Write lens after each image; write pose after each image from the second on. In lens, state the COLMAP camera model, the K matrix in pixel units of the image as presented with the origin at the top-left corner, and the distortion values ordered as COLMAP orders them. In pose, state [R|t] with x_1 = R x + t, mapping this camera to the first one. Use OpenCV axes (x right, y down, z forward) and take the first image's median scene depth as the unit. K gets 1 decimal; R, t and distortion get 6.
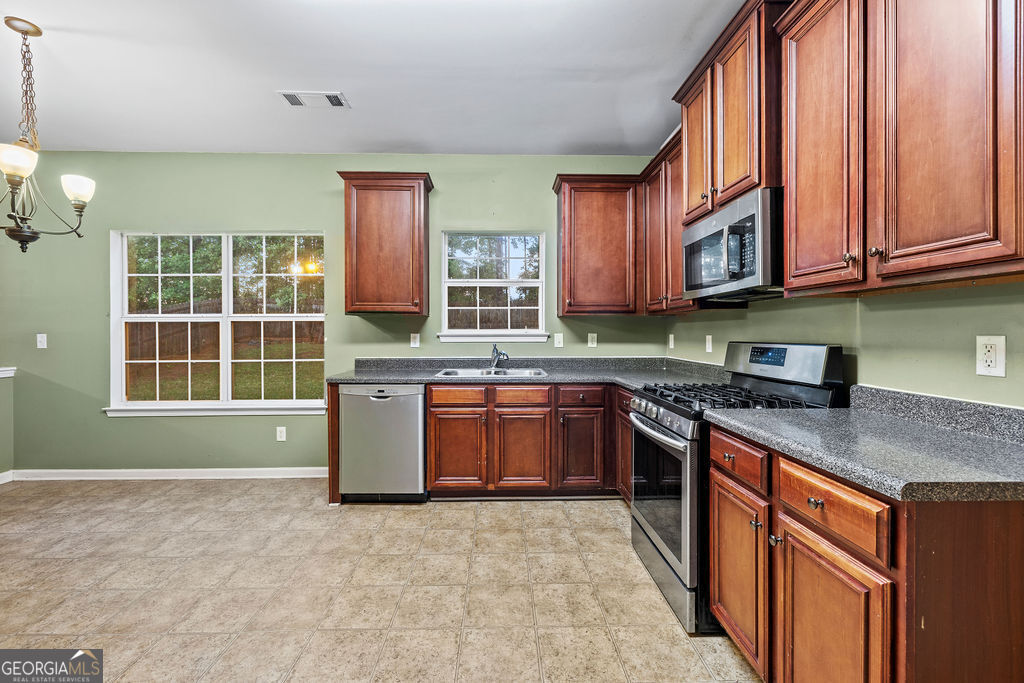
lens RADIAL K [[429.7, 0, 510.2], [0, 429.7, 334.0], [0, 0, 1]] dist [0.000966, -0.000553]
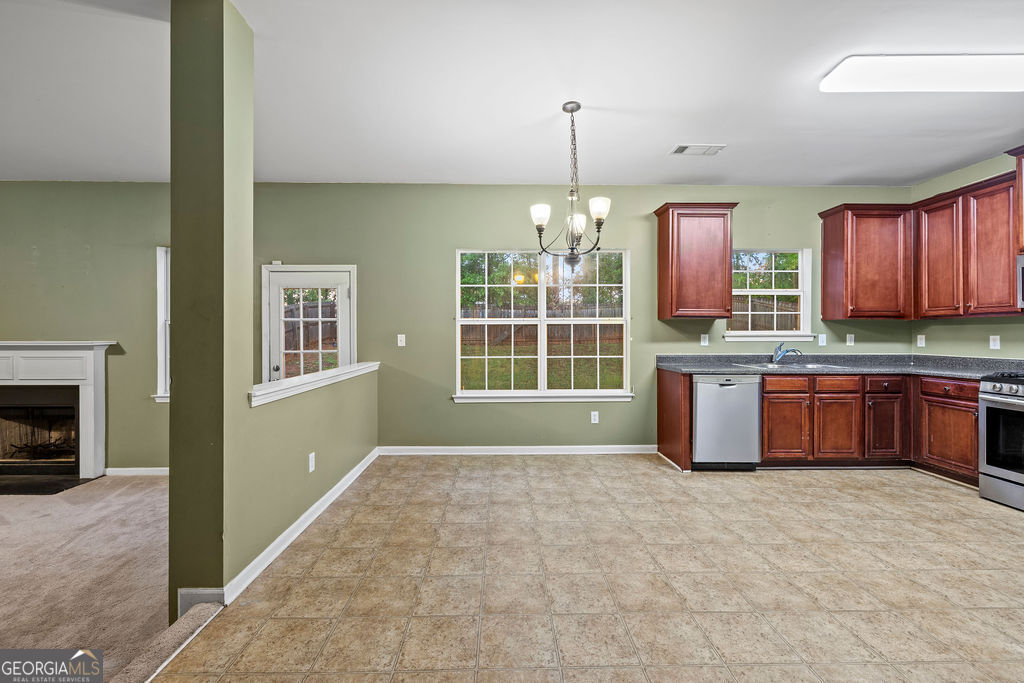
lens RADIAL K [[429.7, 0, 508.9], [0, 429.7, 335.3], [0, 0, 1]] dist [0.000966, -0.000553]
pose [[0.999979, 0.000395, -0.006493, -0.822936], [-0.000405, 0.999999, -0.001548, 0.004340], [0.006492, 0.001551, 0.999978, -0.223101]]
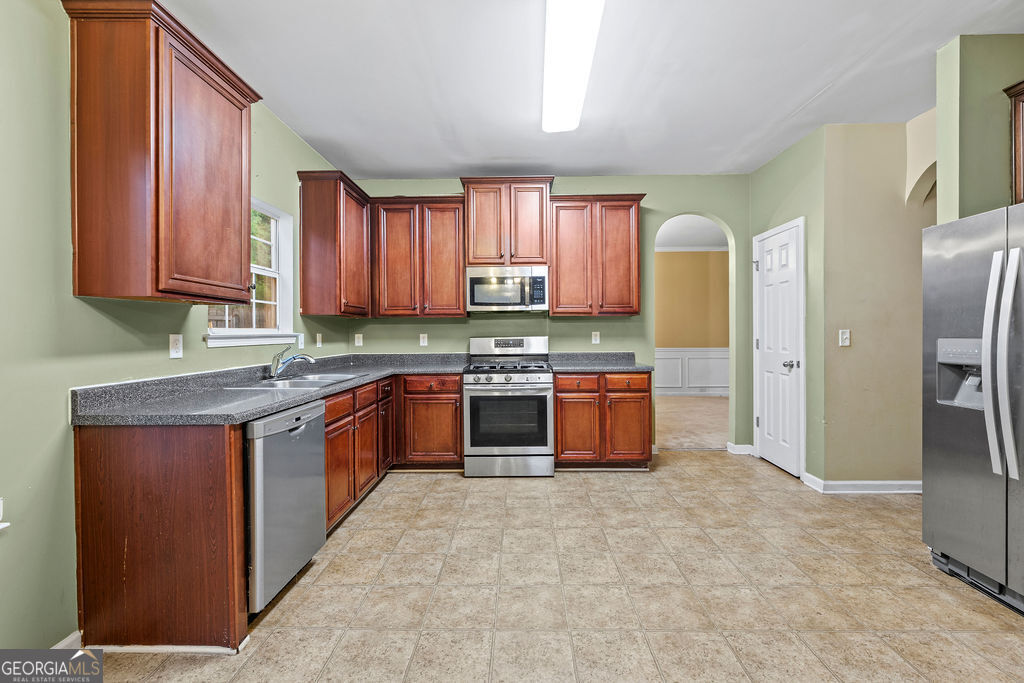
lens RADIAL K [[429.7, 0, 512.4], [0, 429.7, 335.9], [0, 0, 1]] dist [0.000966, -0.000553]
pose [[0.043205, -0.007286, 0.999040, -0.845731], [0.010527, 0.999921, 0.006837, 0.002582], [-0.999011, 0.010222, 0.043278, 0.563169]]
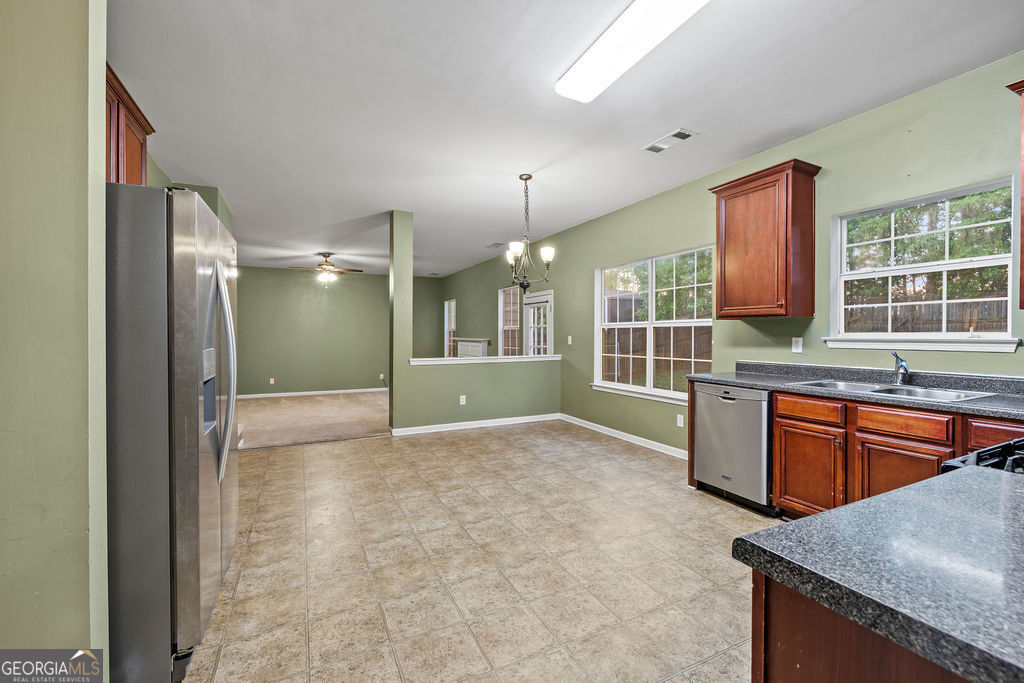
lens RADIAL K [[429.7, 0, 511.9], [0, 429.7, 338.6], [0, 0, 1]] dist [0.000966, -0.000553]
pose [[0.422383, 0.010849, -0.906353, 0.372960], [-0.006185, 0.999940, 0.009087, -0.003286], [0.906397, 0.001768, 0.422424, 0.079877]]
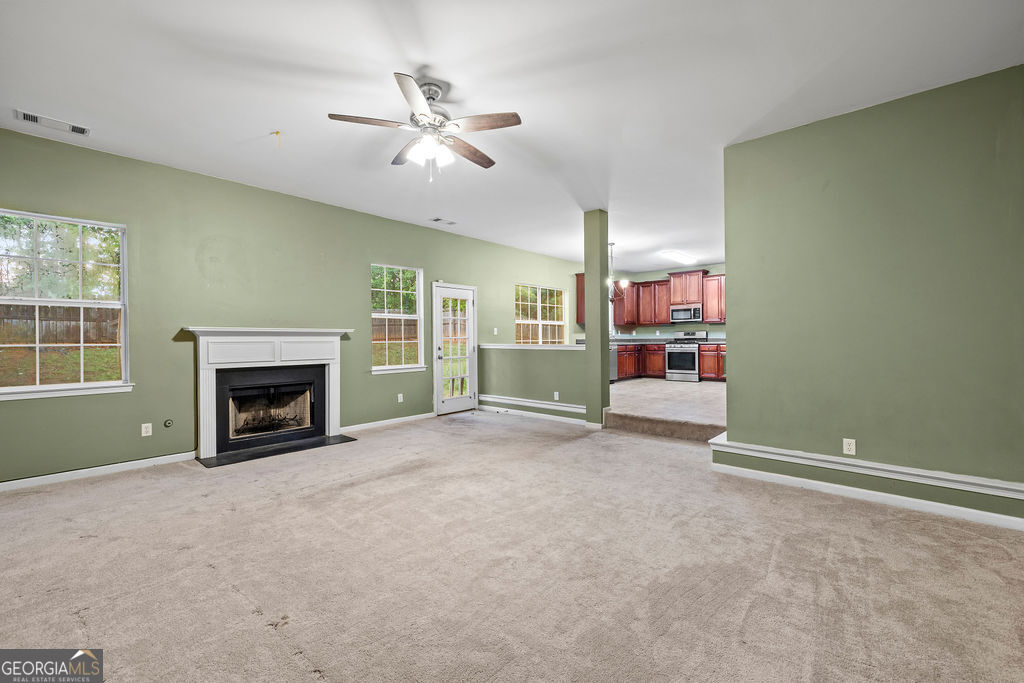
lens RADIAL K [[429.7, 0, 508.4], [0, 429.7, 341.2], [0, 0, 1]] dist [0.000966, -0.000553]
pose [[0.691565, -0.006572, 0.722284, -2.747892], [0.009505, 0.999955, -0.000003, 0.070923], [-0.722251, 0.006868, 0.691597, -0.564180]]
